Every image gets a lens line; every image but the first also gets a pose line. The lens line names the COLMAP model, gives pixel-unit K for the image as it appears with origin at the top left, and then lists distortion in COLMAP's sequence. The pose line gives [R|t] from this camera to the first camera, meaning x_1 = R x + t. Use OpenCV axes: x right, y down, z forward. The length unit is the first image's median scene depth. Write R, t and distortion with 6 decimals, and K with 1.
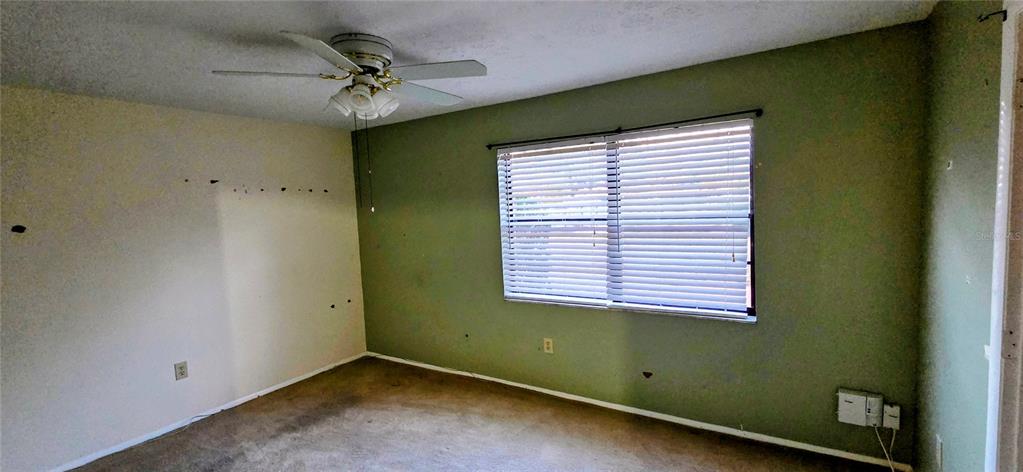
lens RADIAL K [[460.9, 0, 511.5], [0, 460.9, 236.0], [0, 0, 1]] dist [0.001384, -0.000038]
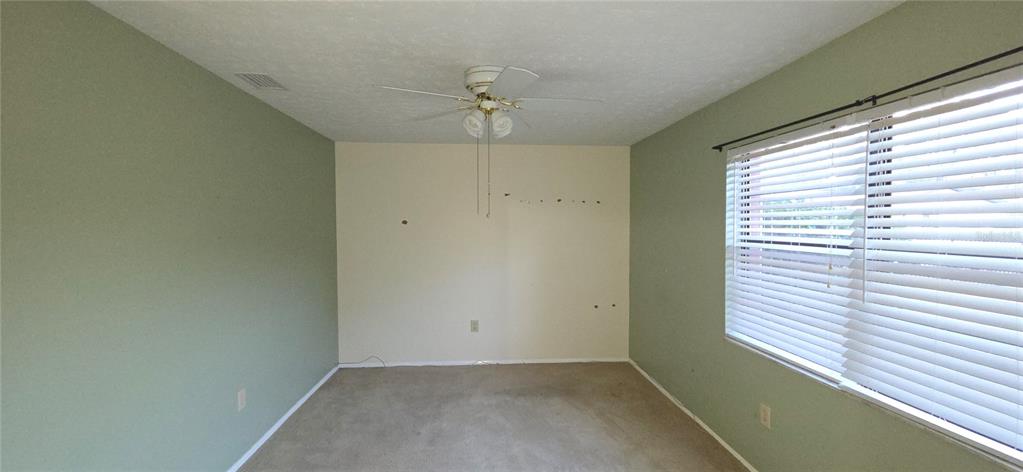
lens RADIAL K [[420.7, 0, 504.7], [0, 420.7, 241.5], [0, 0, 1]] dist [0.014218, -0.000433]
pose [[0.591665, 0.077392, -0.802461, 0.347605], [-0.091734, 0.995380, 0.028361, -0.014795], [0.800948, 0.056833, 0.596031, 0.262360]]
